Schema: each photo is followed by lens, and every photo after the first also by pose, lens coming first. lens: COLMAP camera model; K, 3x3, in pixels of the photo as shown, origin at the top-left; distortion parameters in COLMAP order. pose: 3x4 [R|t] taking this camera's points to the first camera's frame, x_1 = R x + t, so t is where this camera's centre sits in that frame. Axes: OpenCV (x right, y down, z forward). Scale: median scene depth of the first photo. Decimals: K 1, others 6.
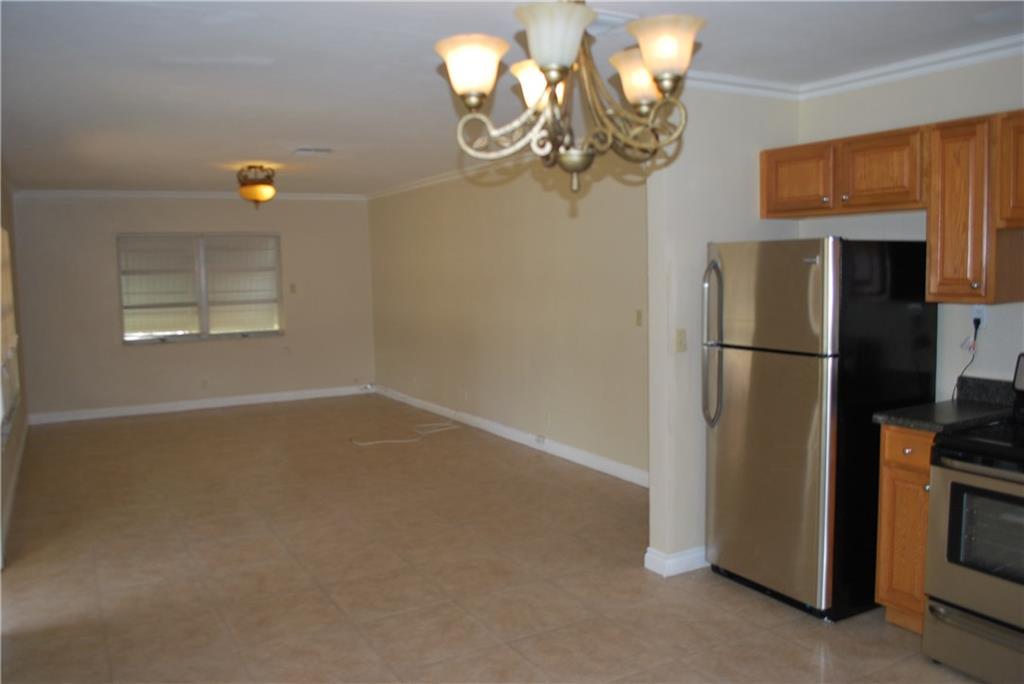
lens RADIAL K [[812.5, 0, 505.8], [0, 812.5, 339.2], [0, 0, 1]] dist [-0.081385, 0.002345]
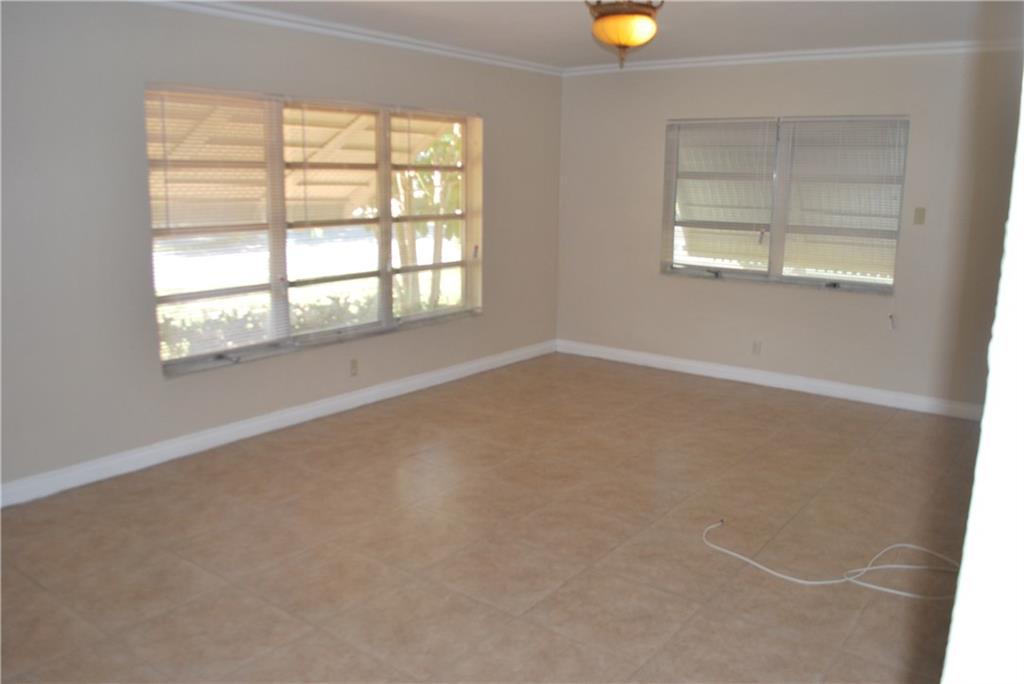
lens RADIAL K [[812.5, 0, 511.7], [0, 812.5, 341.8], [0, 0, 1]] dist [-0.081385, 0.002345]
pose [[0.419235, 0.210201, -0.883208, 0.130085], [-0.101141, 0.977586, 0.184654, -0.052138], [0.902226, 0.011915, 0.431098, 0.522425]]
